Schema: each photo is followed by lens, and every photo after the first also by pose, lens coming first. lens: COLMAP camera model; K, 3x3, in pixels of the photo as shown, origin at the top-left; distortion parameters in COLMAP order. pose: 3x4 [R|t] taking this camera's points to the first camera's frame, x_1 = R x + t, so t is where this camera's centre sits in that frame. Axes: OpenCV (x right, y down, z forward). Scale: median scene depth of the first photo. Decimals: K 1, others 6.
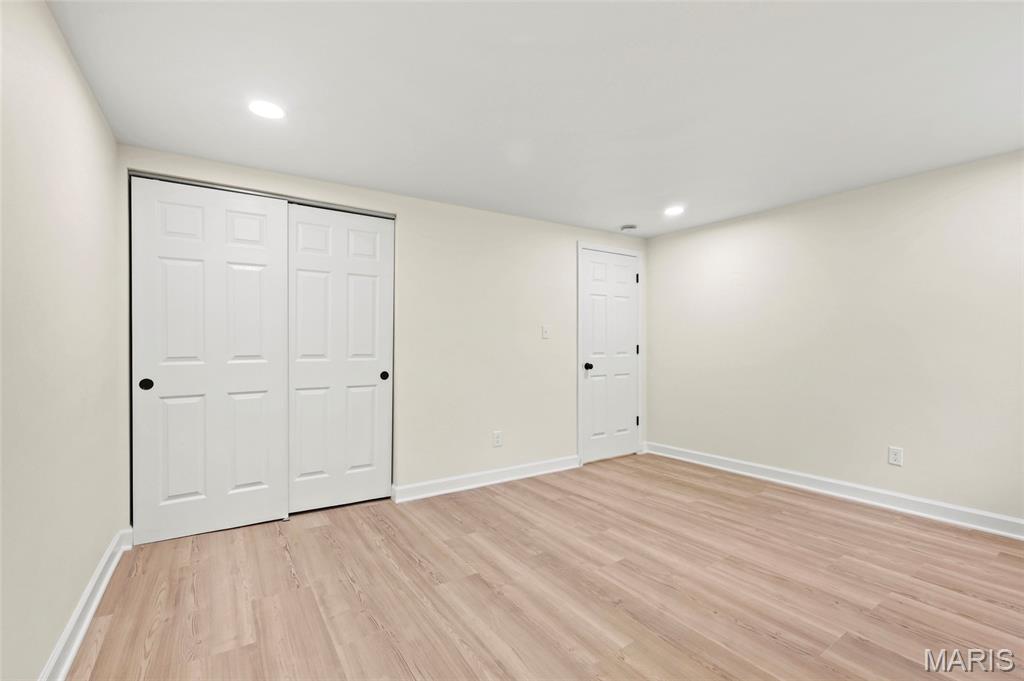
lens RADIAL K [[441.5, 0, 507.9], [0, 441.5, 344.3], [0, 0, 1]] dist [0.002681, -0.000087]
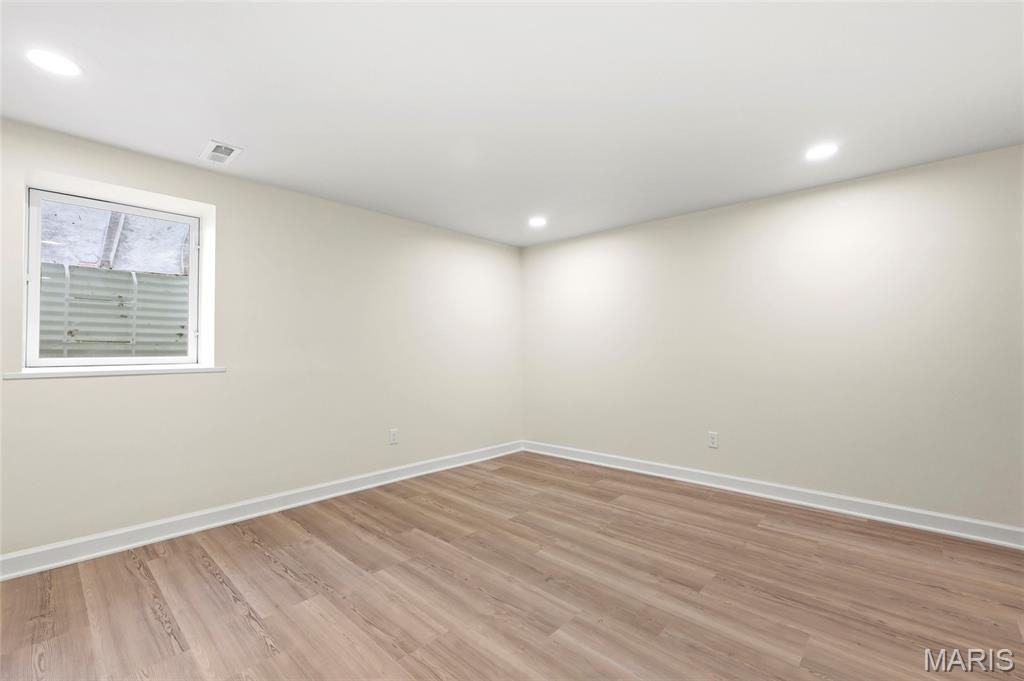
lens RADIAL K [[441.5, 0, 507.9], [0, 441.5, 344.3], [0, 0, 1]] dist [0.002681, -0.000087]
pose [[-0.972187, 0.004109, -0.234172, 0.577605], [0.004359, 0.999990, -0.000549, 0.001144], [0.234167, -0.001555, -0.972195, 1.958830]]
